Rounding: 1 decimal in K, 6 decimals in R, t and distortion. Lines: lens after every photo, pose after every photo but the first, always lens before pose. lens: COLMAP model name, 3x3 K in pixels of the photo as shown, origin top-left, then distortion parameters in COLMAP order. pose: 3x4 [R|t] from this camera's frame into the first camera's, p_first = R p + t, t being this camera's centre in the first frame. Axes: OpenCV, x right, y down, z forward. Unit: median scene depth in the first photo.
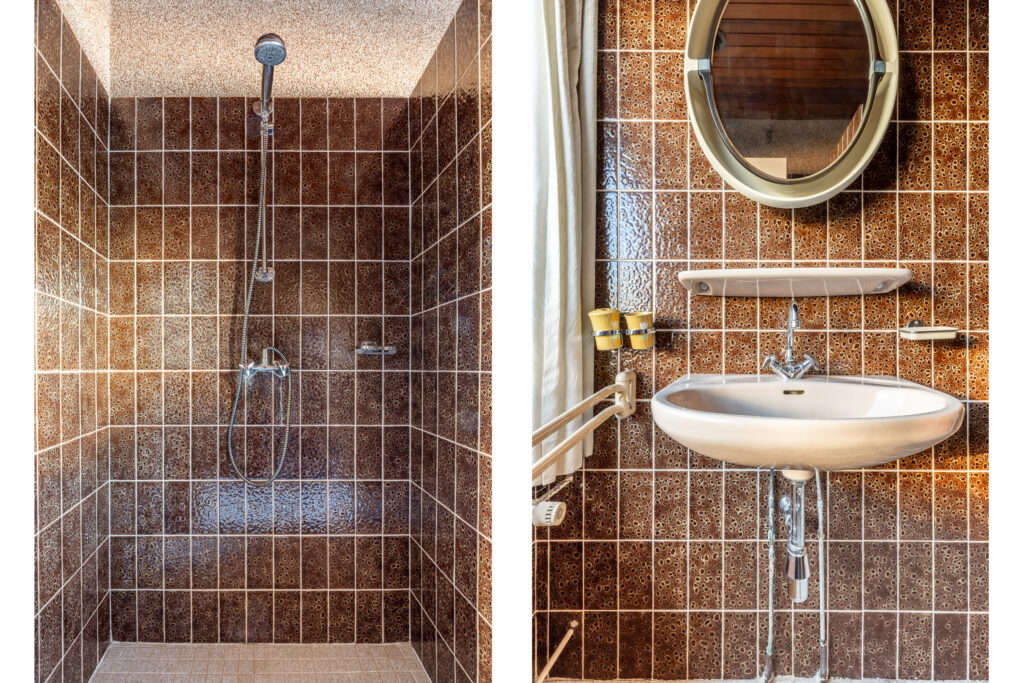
lens RADIAL K [[508.4, 0, 512.7], [0, 508.4, 348.8], [0, 0, 1]] dist [-0.017155, -0.000222]
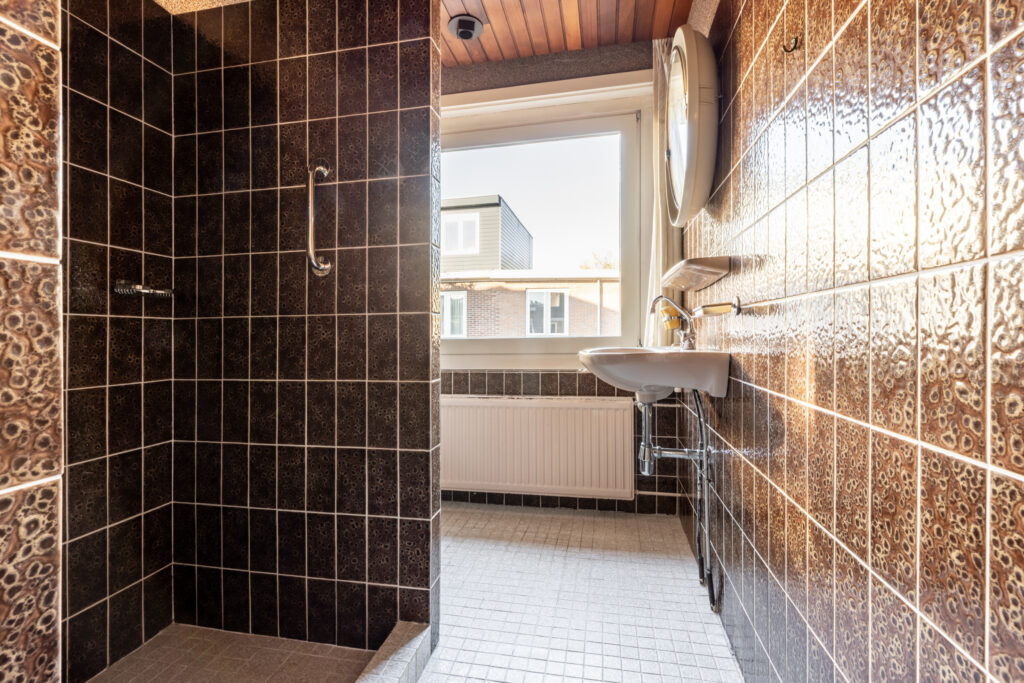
lens RADIAL K [[465.2, 0, 511.4], [0, 465.2, 337.3], [0, 0, 1]] dist [0.004364, -0.001762]
pose [[0.197905, 0.000969, 0.980221, -0.893262], [0.005769, 0.999981, -0.002154, 0.081442], [-0.980204, 0.006081, 0.197896, 0.247221]]
